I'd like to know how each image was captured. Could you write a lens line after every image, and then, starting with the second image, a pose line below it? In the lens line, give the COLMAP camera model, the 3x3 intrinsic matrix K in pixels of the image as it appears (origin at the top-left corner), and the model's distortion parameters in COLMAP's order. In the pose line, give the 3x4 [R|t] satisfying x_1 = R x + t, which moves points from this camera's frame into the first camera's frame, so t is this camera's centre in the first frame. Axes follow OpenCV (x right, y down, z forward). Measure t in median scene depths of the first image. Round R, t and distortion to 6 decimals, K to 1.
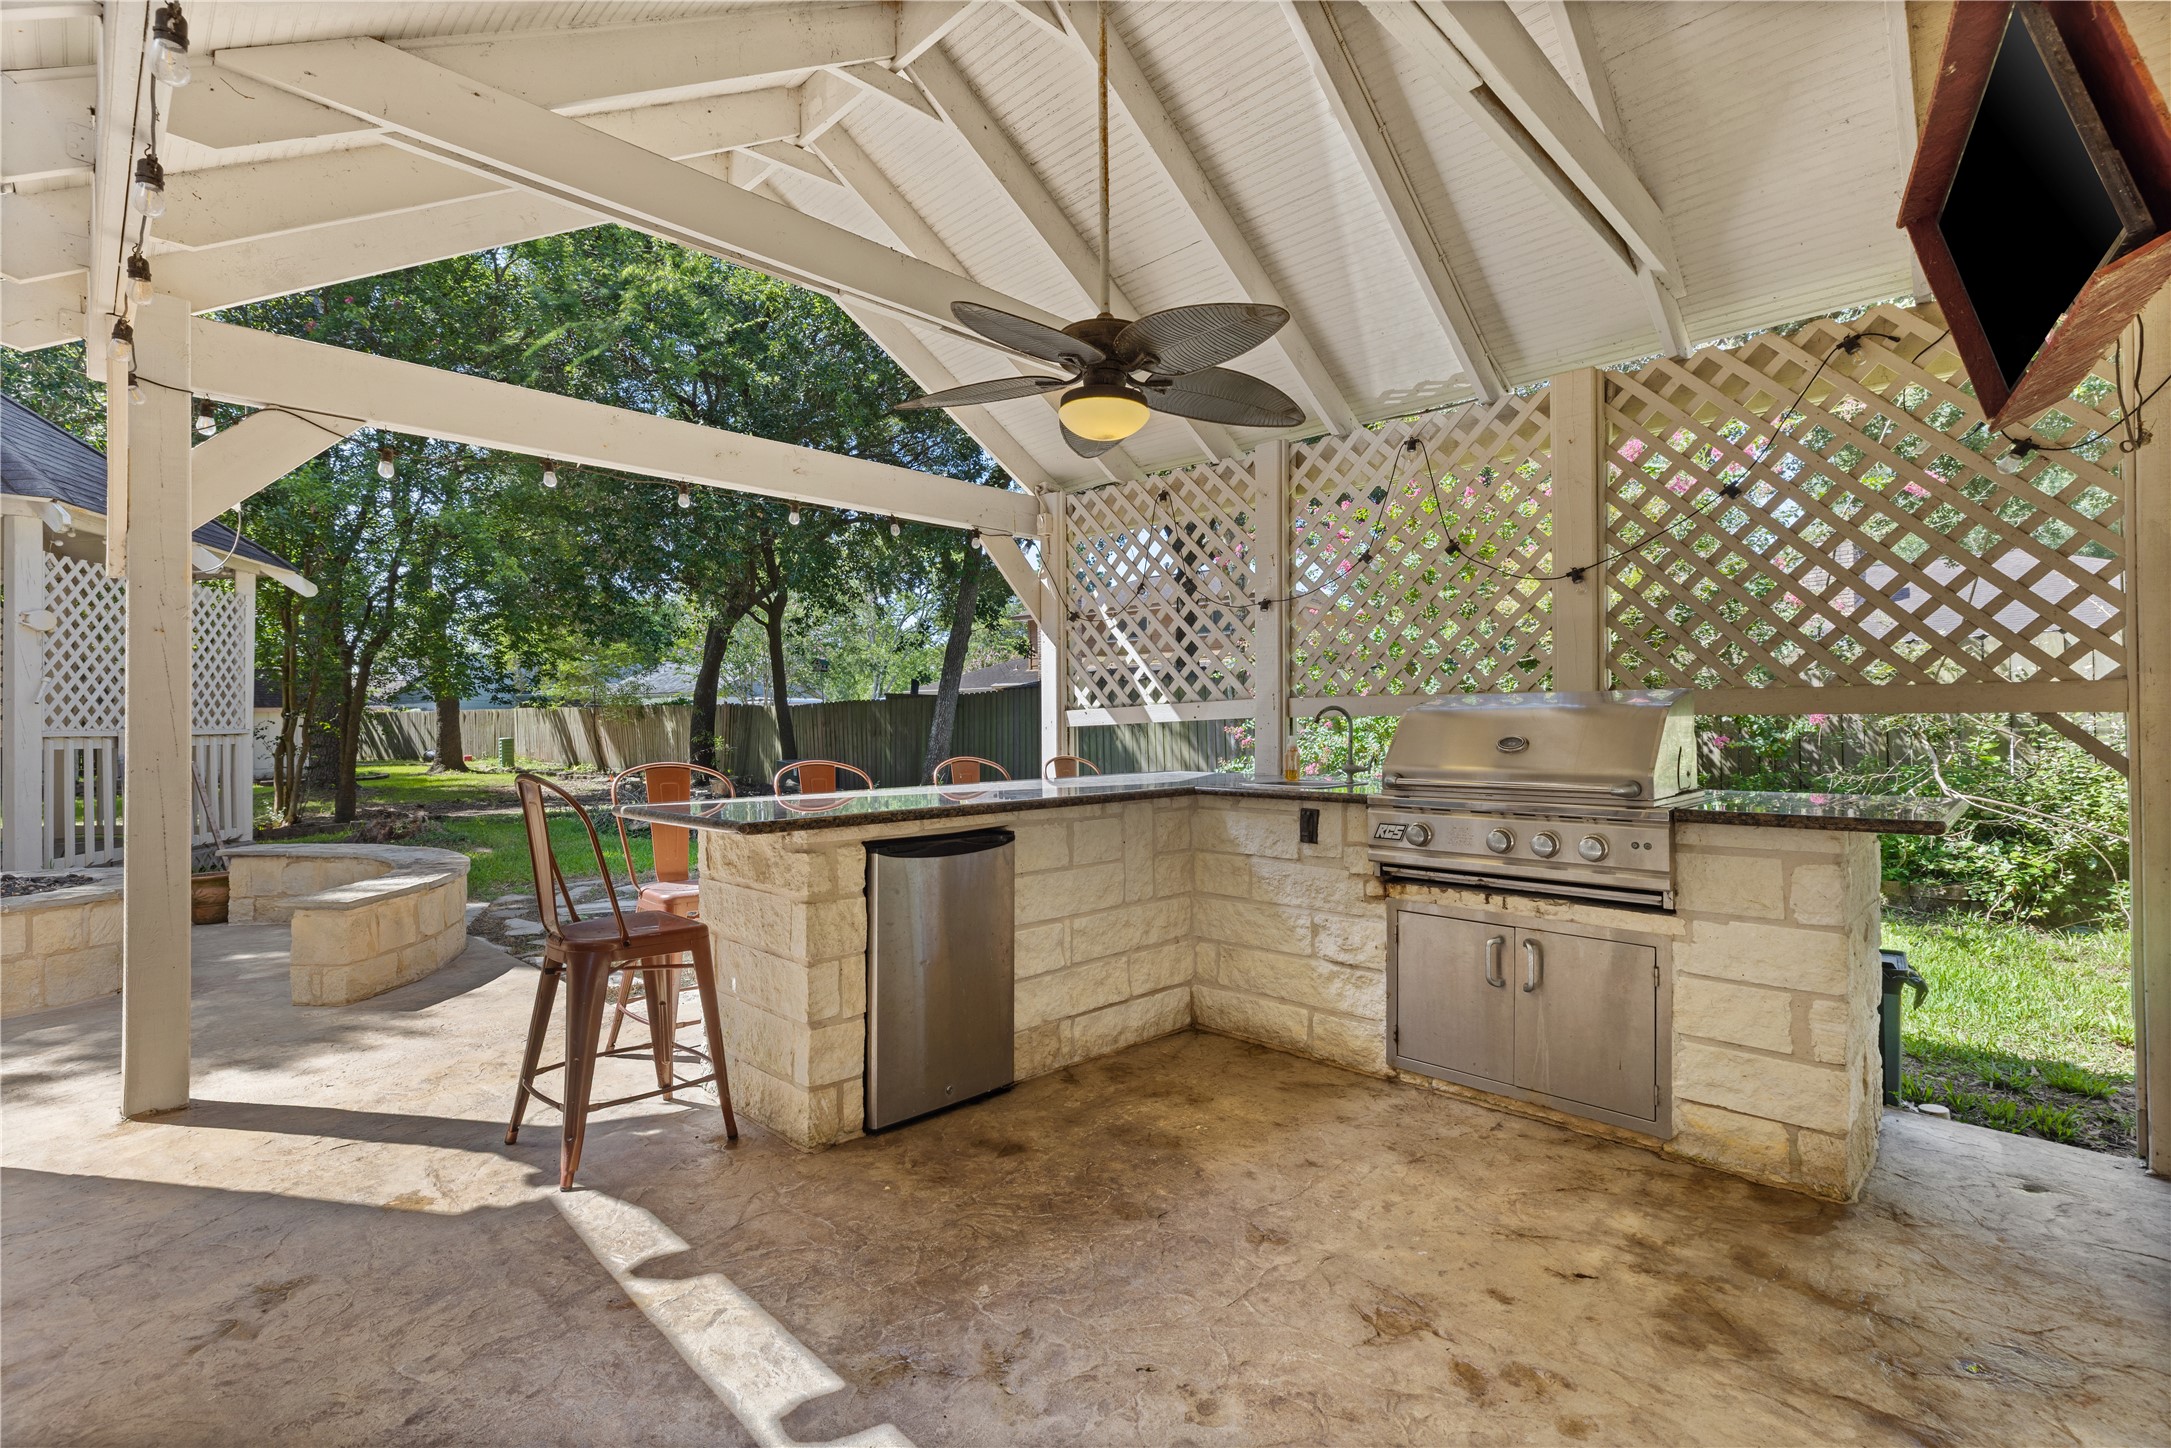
lens RADIAL K [[986.5, 0, 1084.6], [0, 986.5, 718.9], [0, 0, 1]] dist [0.006710, -0.000429]
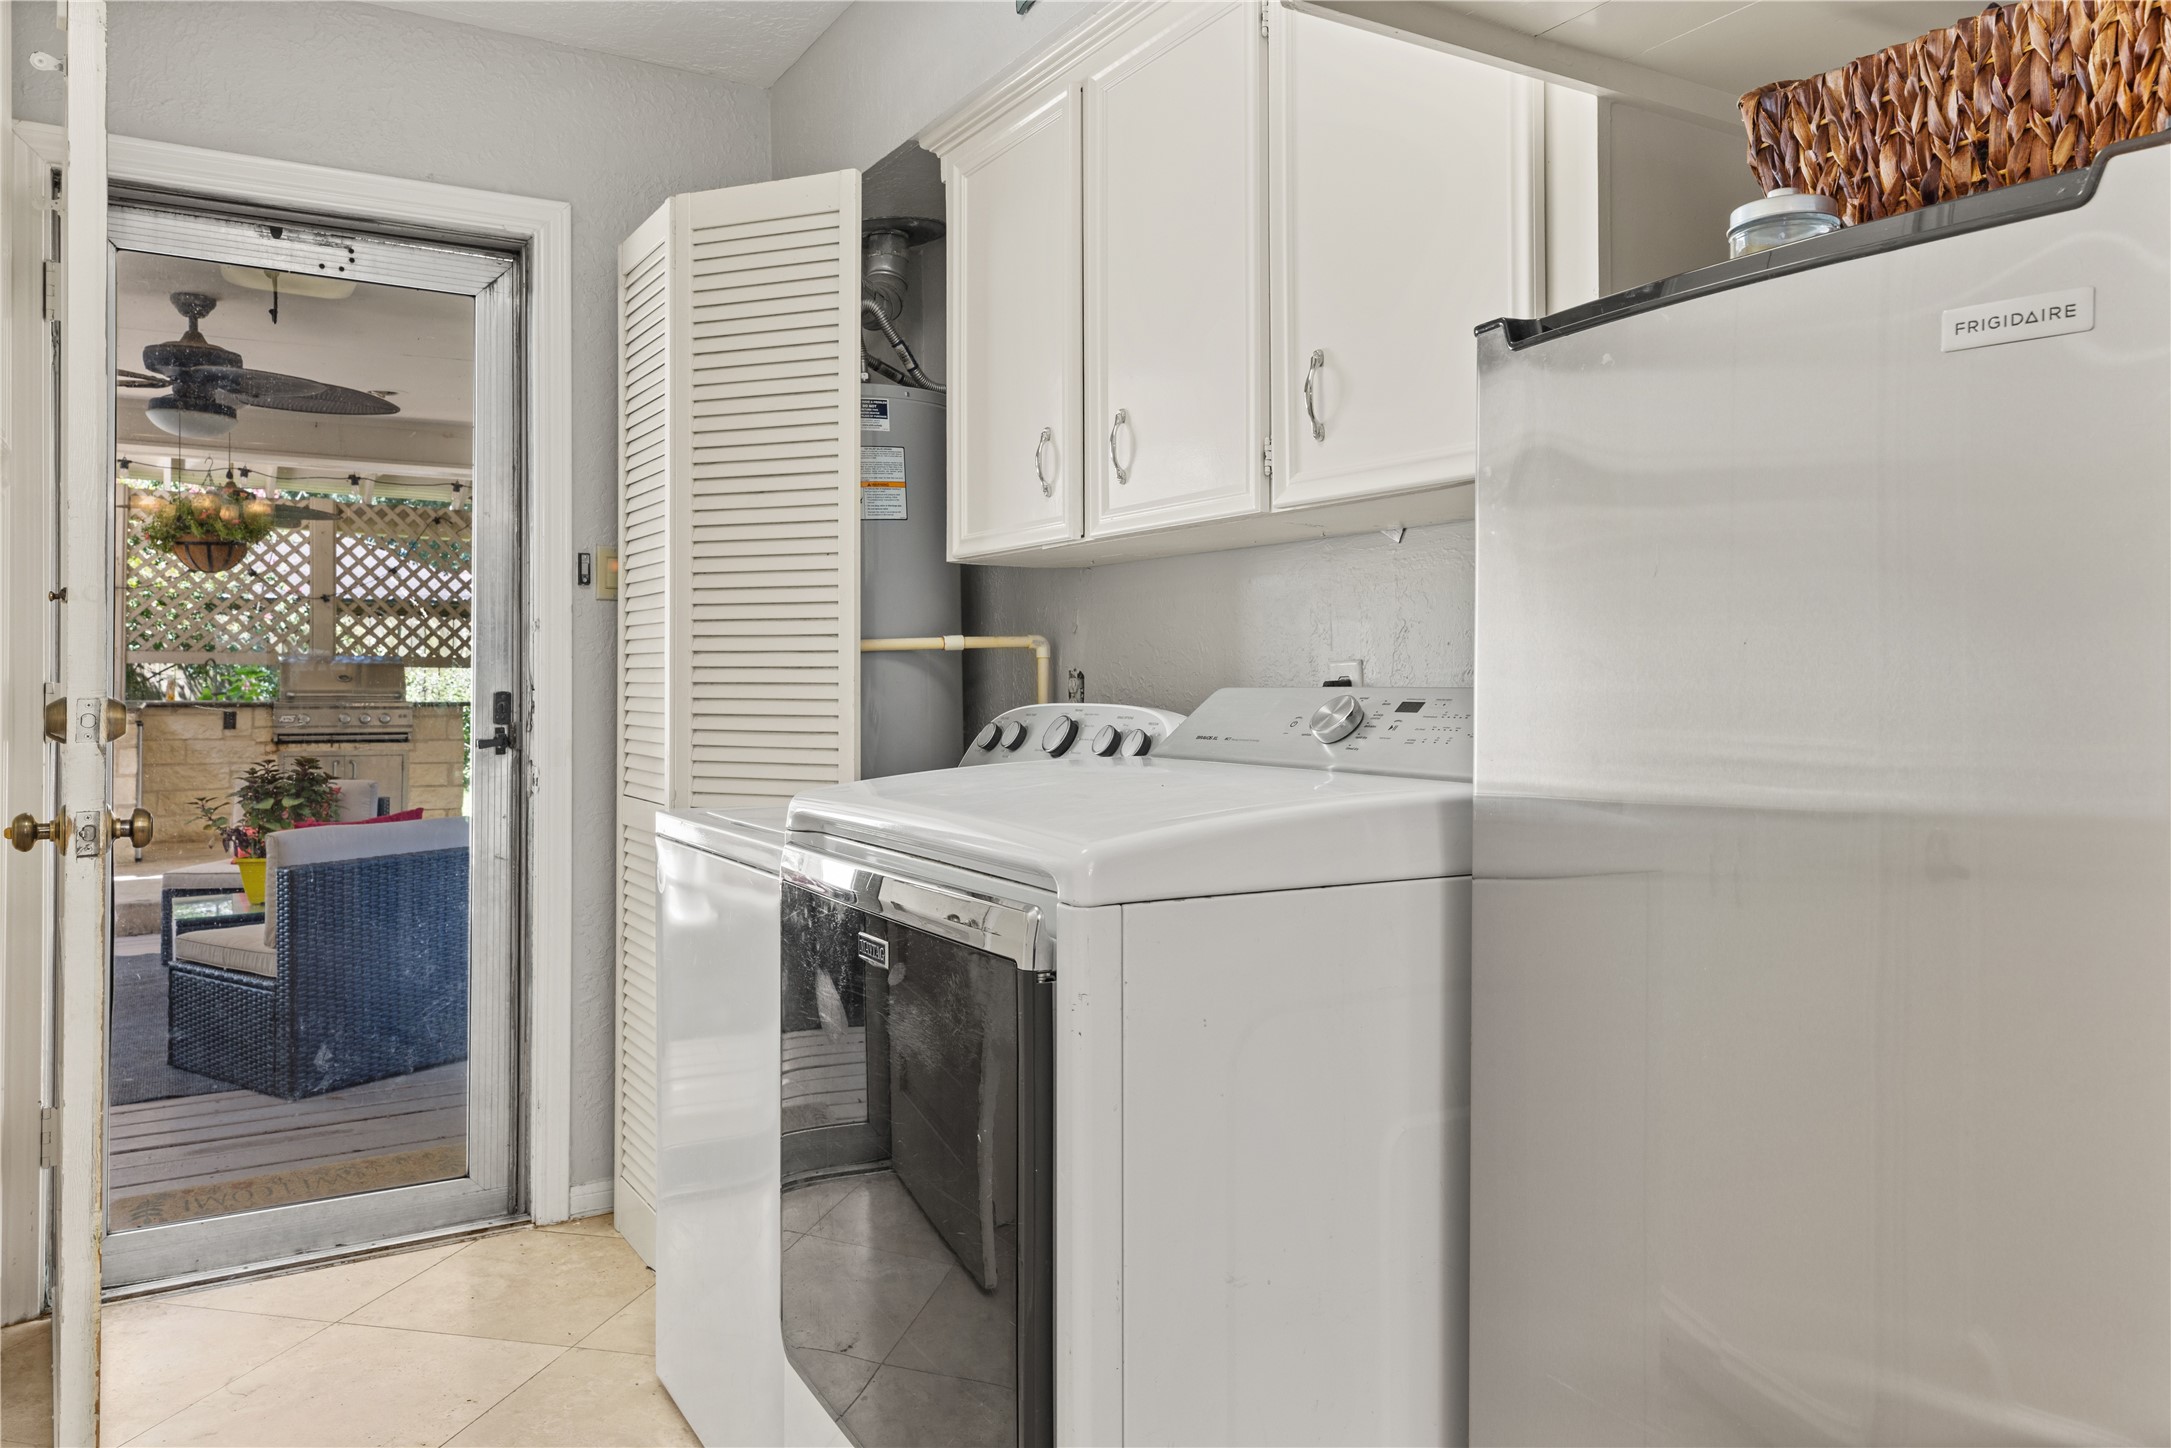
lens RADIAL K [[1518.5, 0, 1078.3], [0, 1518.5, 704.9], [0, 0, 1]] dist [-0.010173, -0.000098]
pose [[0.259923, 0.000570, 0.965629, -2.260177], [-0.010965, 0.999937, 0.002361, 0.054198], [-0.965567, -0.011201, 0.259913, -1.412047]]
